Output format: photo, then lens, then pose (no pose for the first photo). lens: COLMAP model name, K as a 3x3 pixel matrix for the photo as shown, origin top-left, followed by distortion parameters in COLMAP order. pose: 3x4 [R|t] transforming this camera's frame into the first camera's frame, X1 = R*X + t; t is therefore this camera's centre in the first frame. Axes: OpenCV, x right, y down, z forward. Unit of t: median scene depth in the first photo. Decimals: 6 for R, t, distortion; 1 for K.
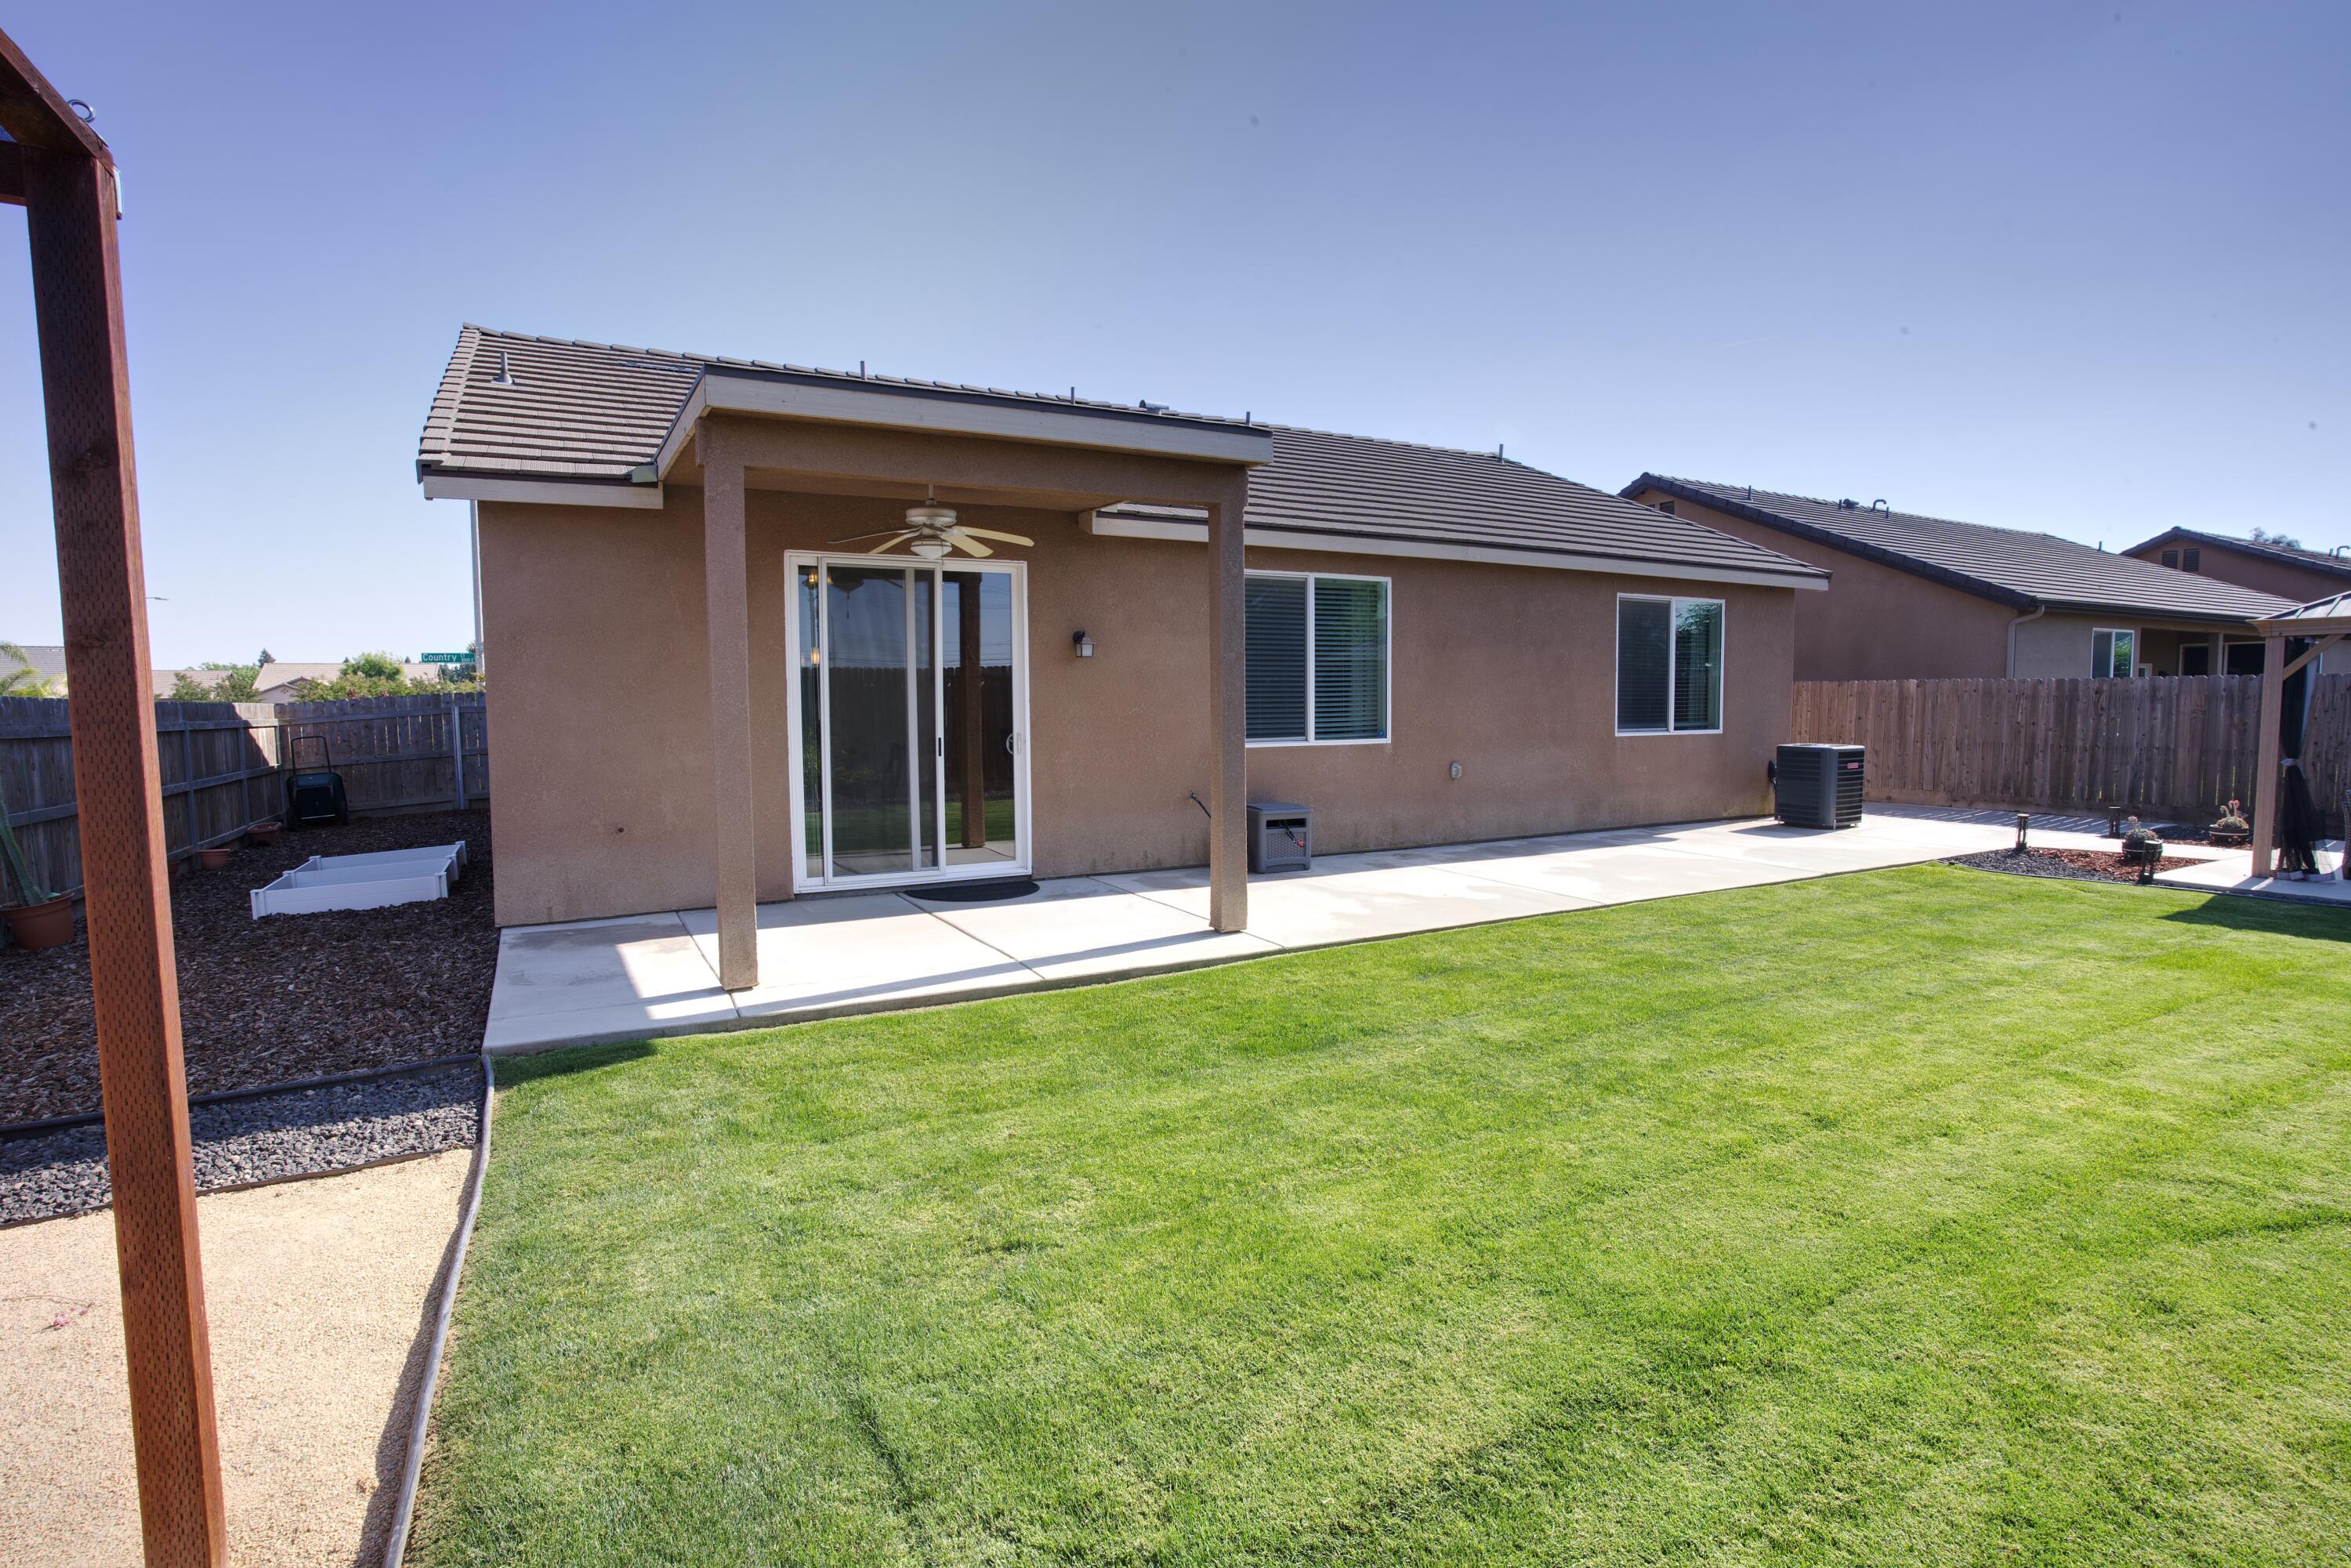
lens RADIAL K [[1160.3, 0, 1181.5], [0, 1160.3, 785.9], [0, 0, 1]] dist [-0.077546, 0.035679]
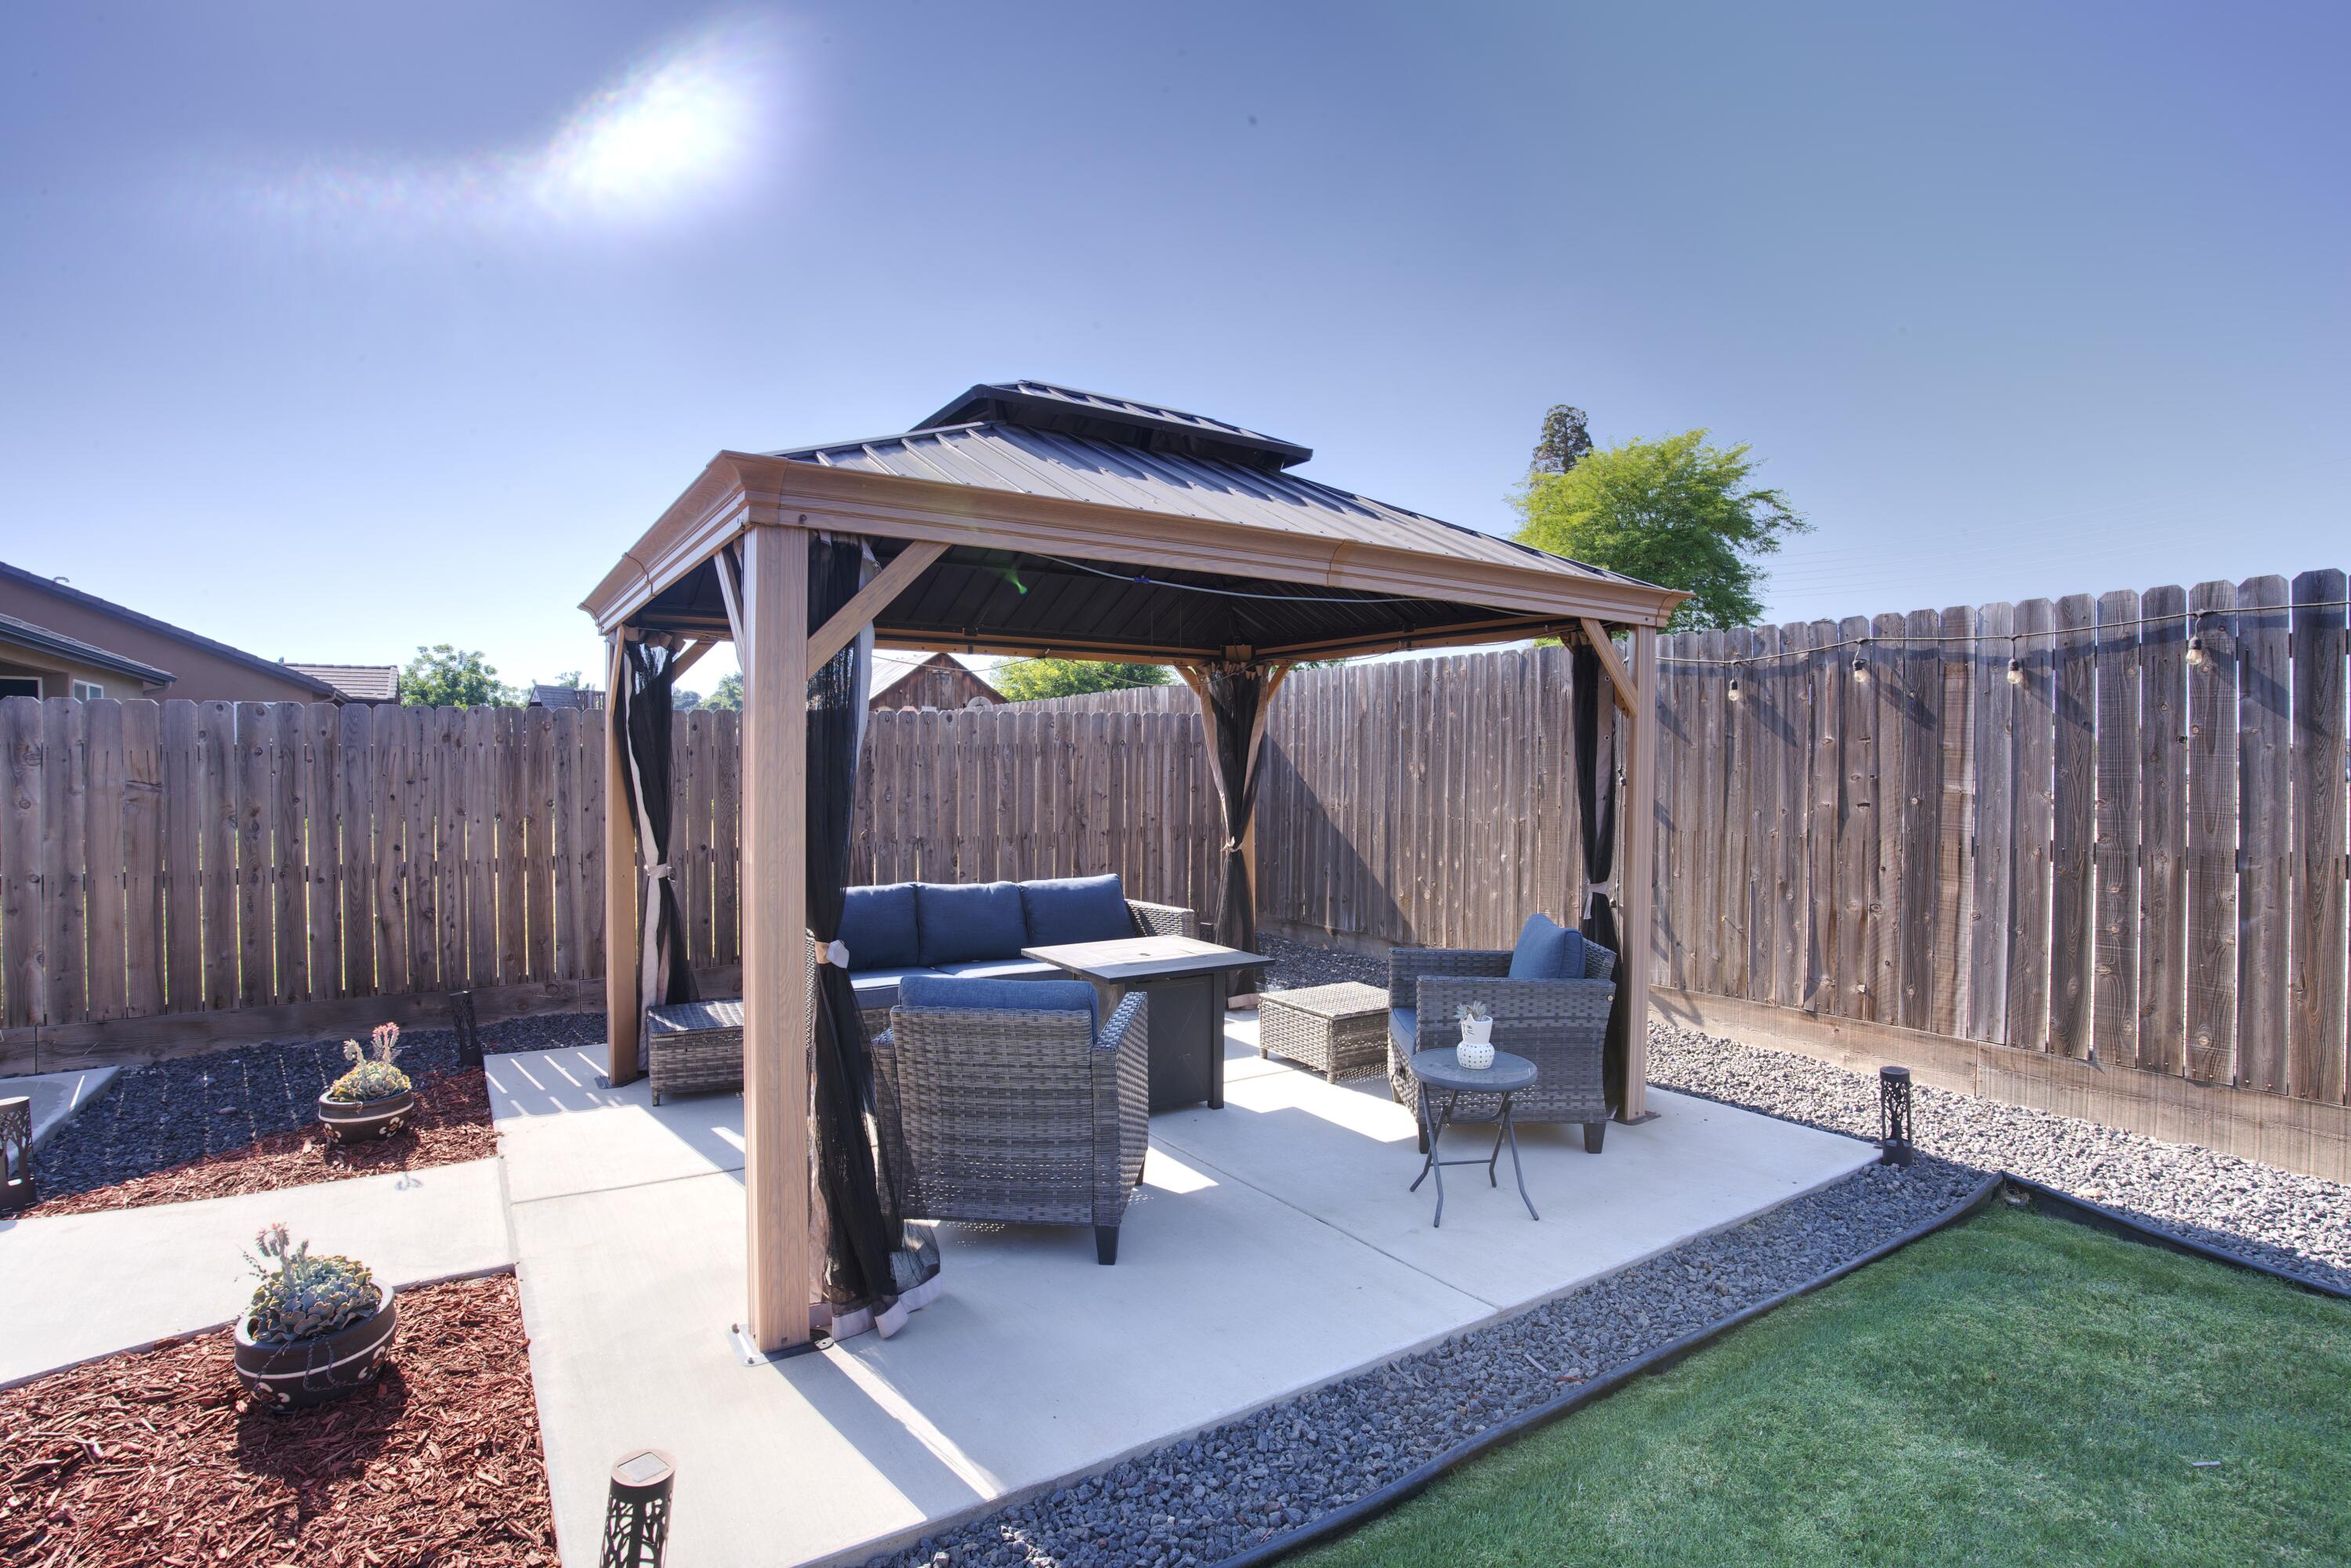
lens RADIAL K [[1160.3, 0, 1181.5], [0, 1160.3, 785.9], [0, 0, 1]] dist [-0.077546, 0.035679]
pose [[-0.057474, -0.012820, 0.998265, 0.395177], [0.074218, 0.997096, 0.017078, -0.037562], [-0.995584, 0.075071, -0.056356, 0.531317]]
